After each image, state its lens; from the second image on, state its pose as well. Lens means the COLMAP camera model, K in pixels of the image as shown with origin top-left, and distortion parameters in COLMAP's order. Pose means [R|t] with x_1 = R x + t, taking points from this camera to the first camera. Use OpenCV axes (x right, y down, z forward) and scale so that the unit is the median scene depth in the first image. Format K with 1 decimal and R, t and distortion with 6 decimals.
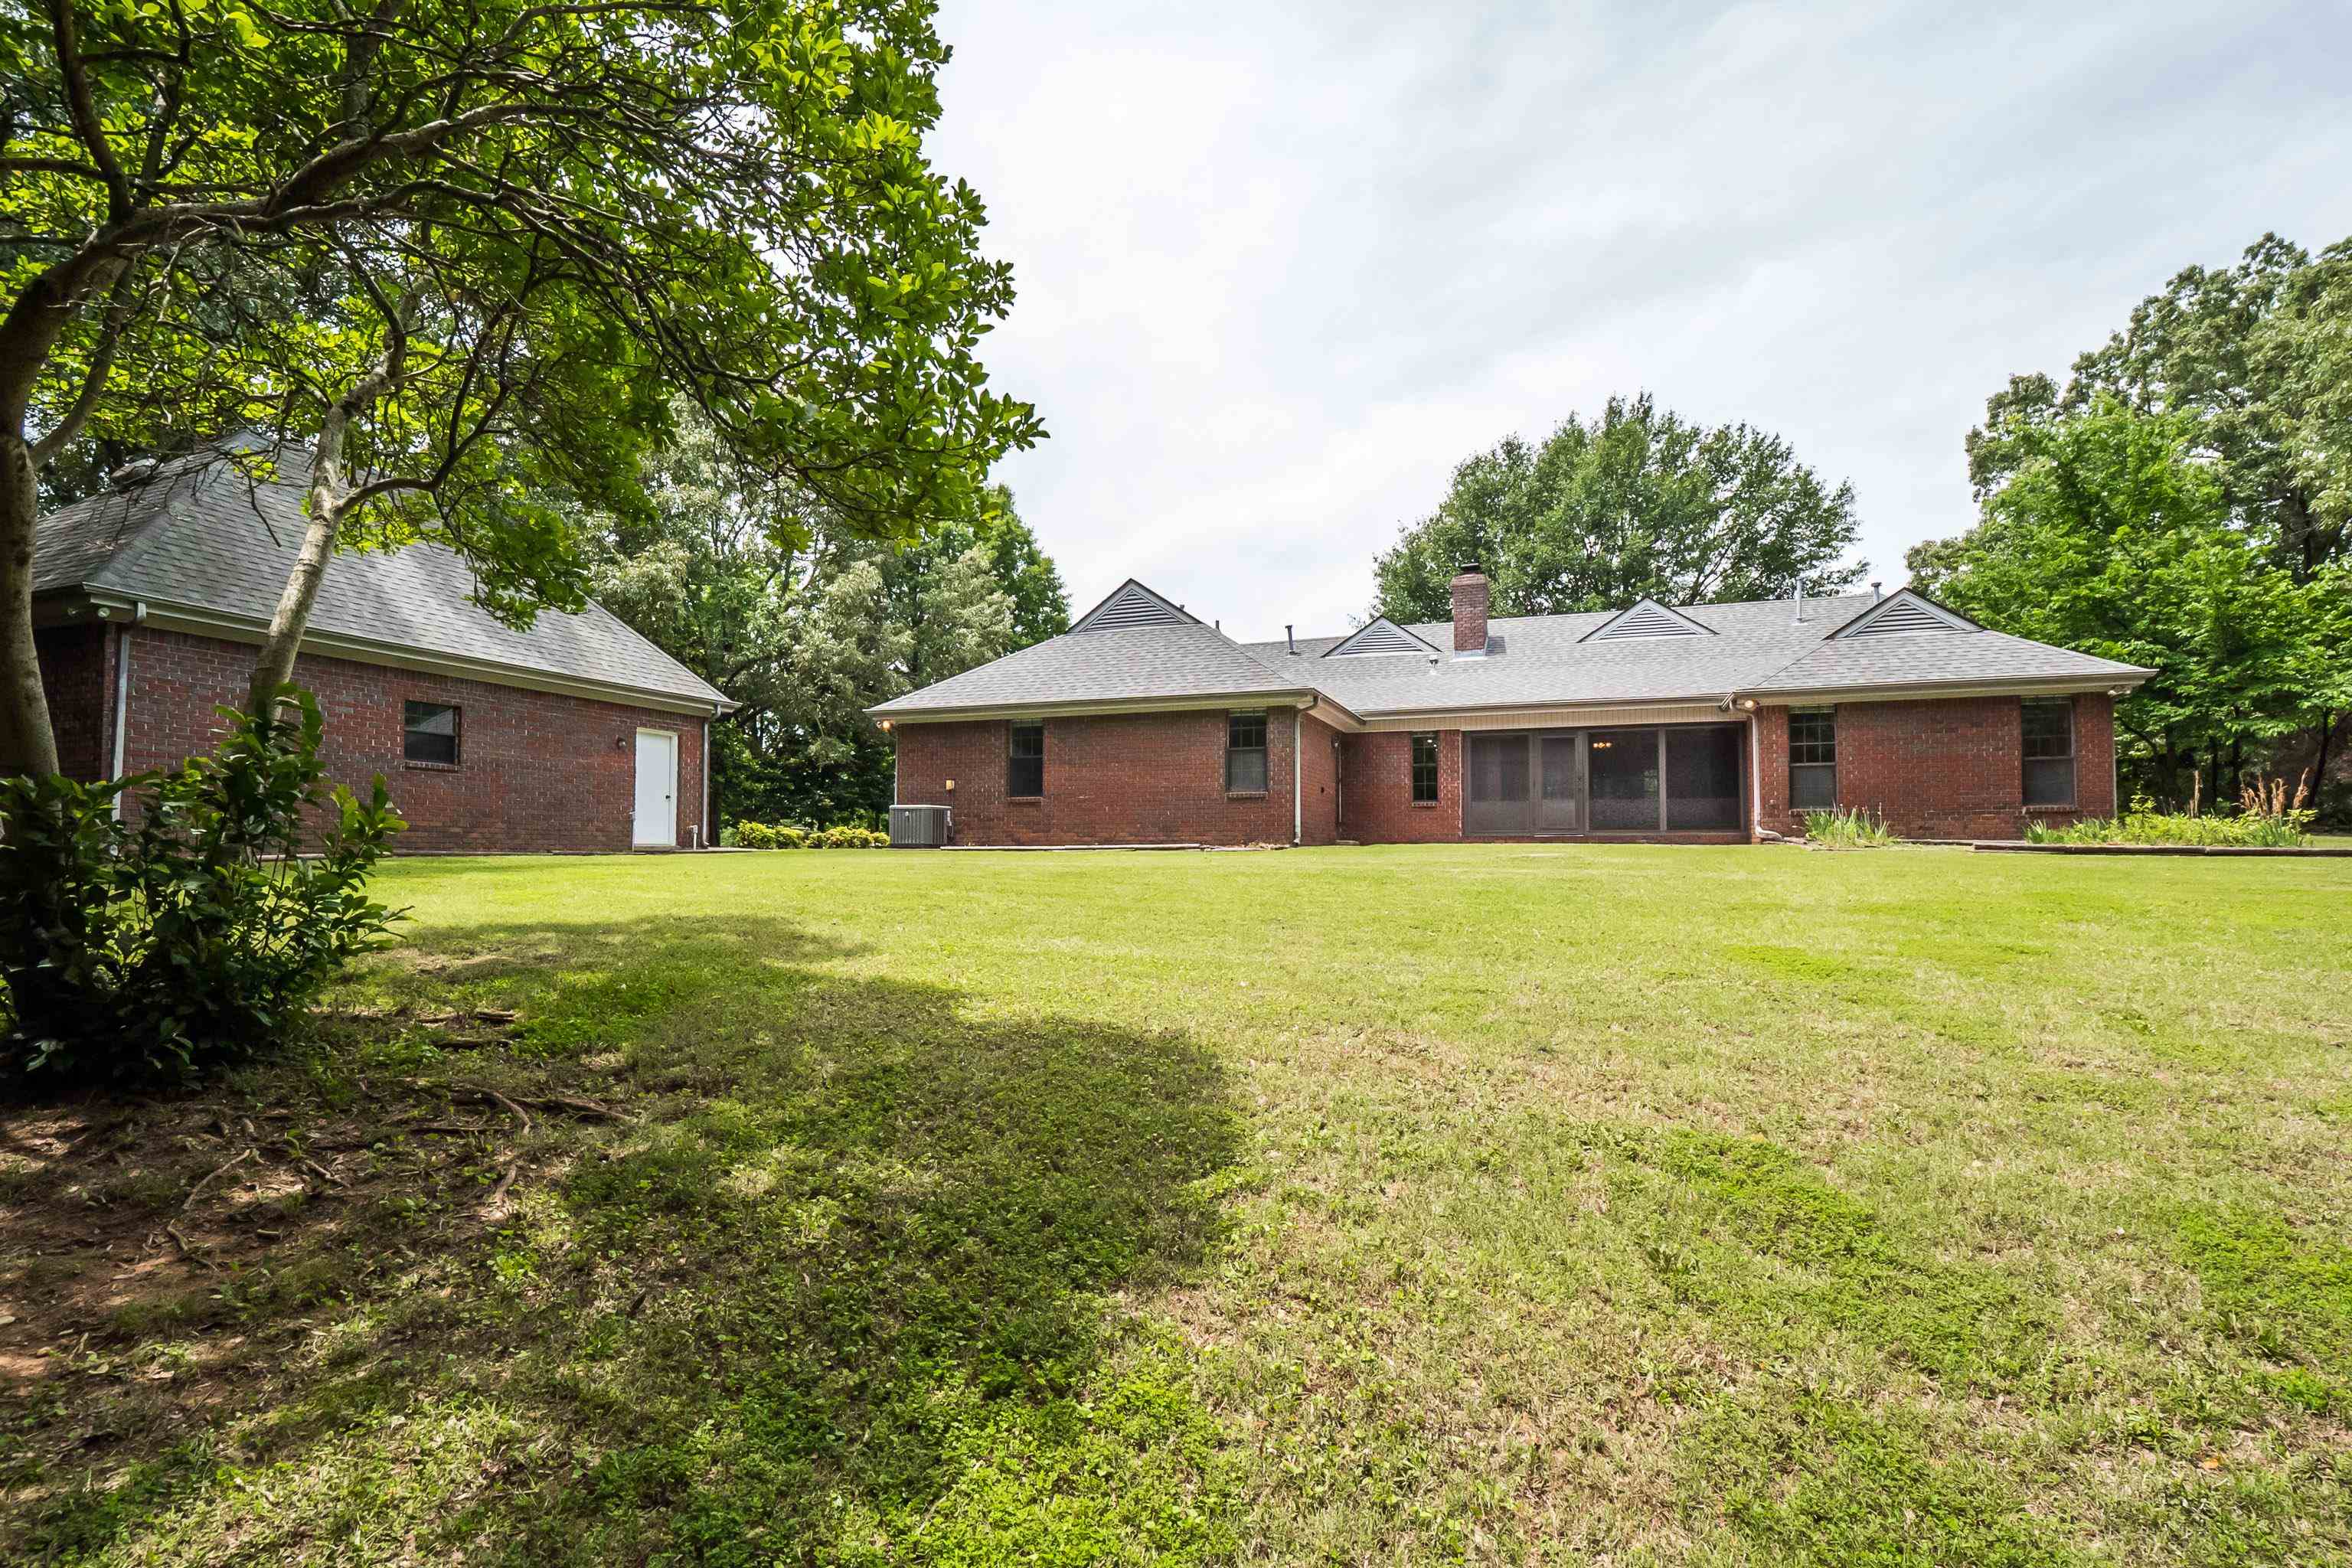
lens RADIAL K [[1170.5, 0, 1174.4], [0, 1170.5, 745.7], [0, 0, 1]] dist [0.000660, 0.000097]
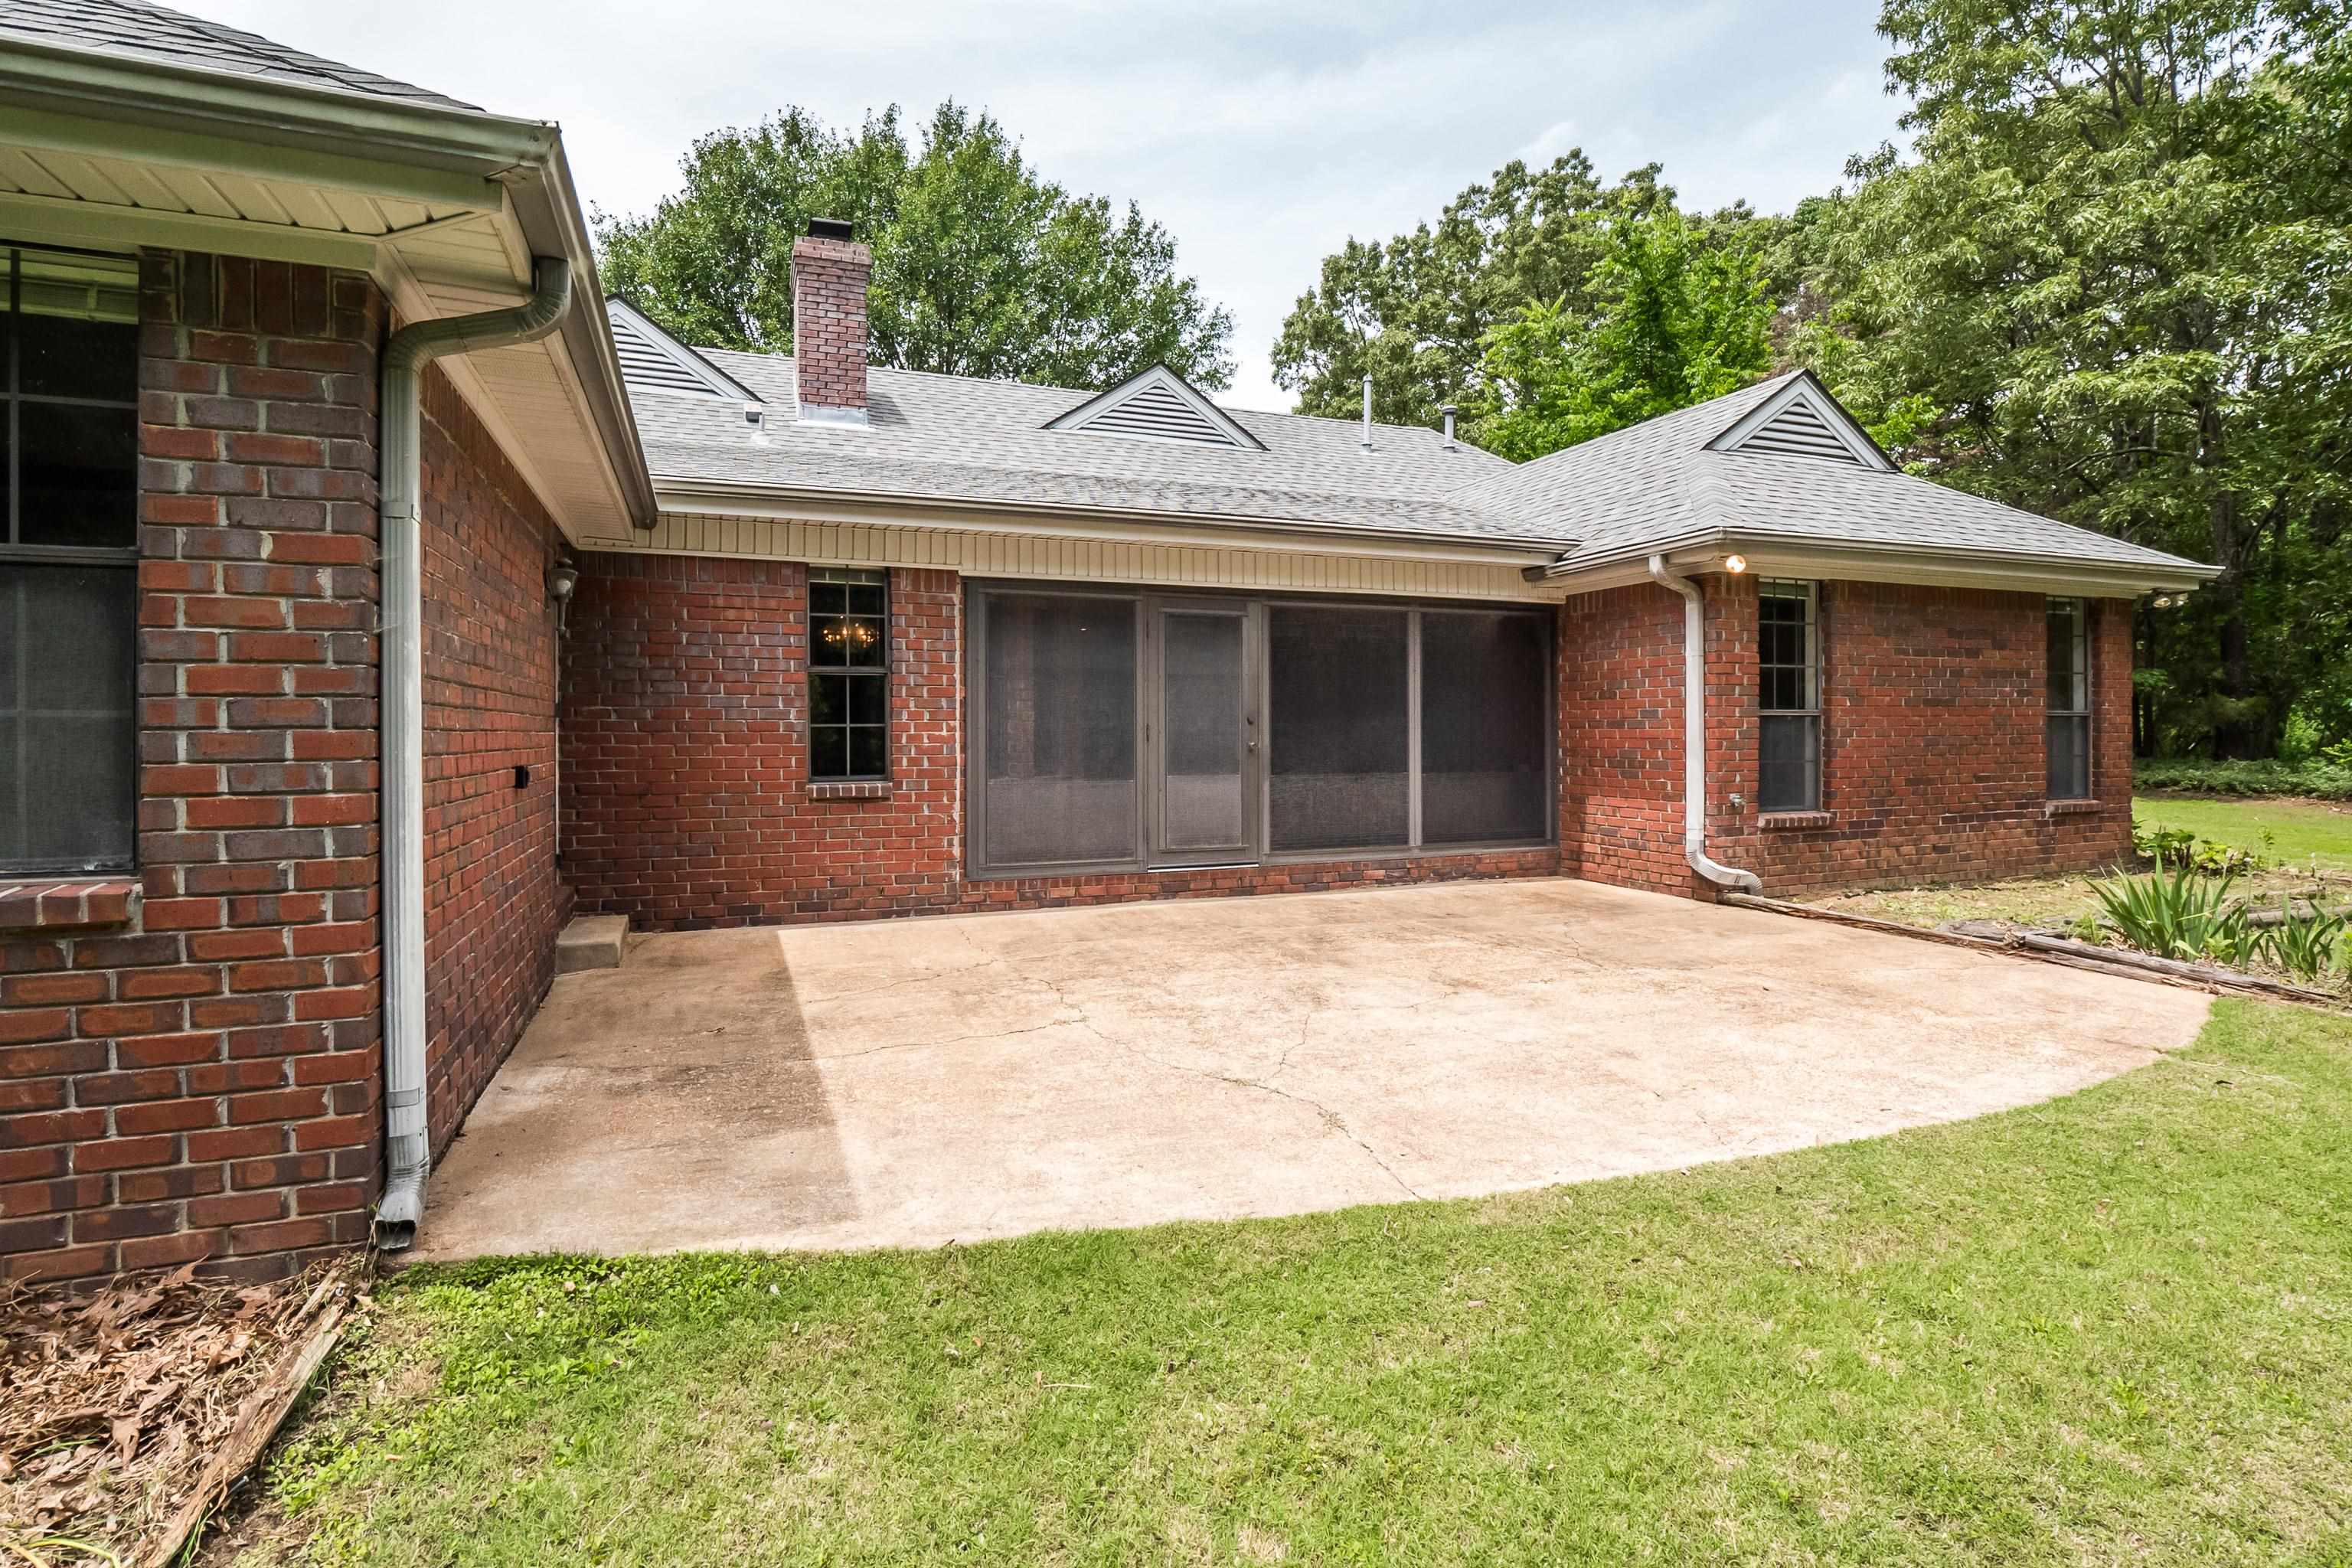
lens RADIAL K [[1170.5, 0, 1174.4], [0, 1170.5, 745.7], [0, 0, 1]] dist [0.000660, 0.000097]
pose [[0.756740, -0.003382, 0.653708, 0.069856], [-0.060730, 0.995298, 0.075451, 0.007600], [-0.650889, -0.096796, 0.752976, 0.698488]]
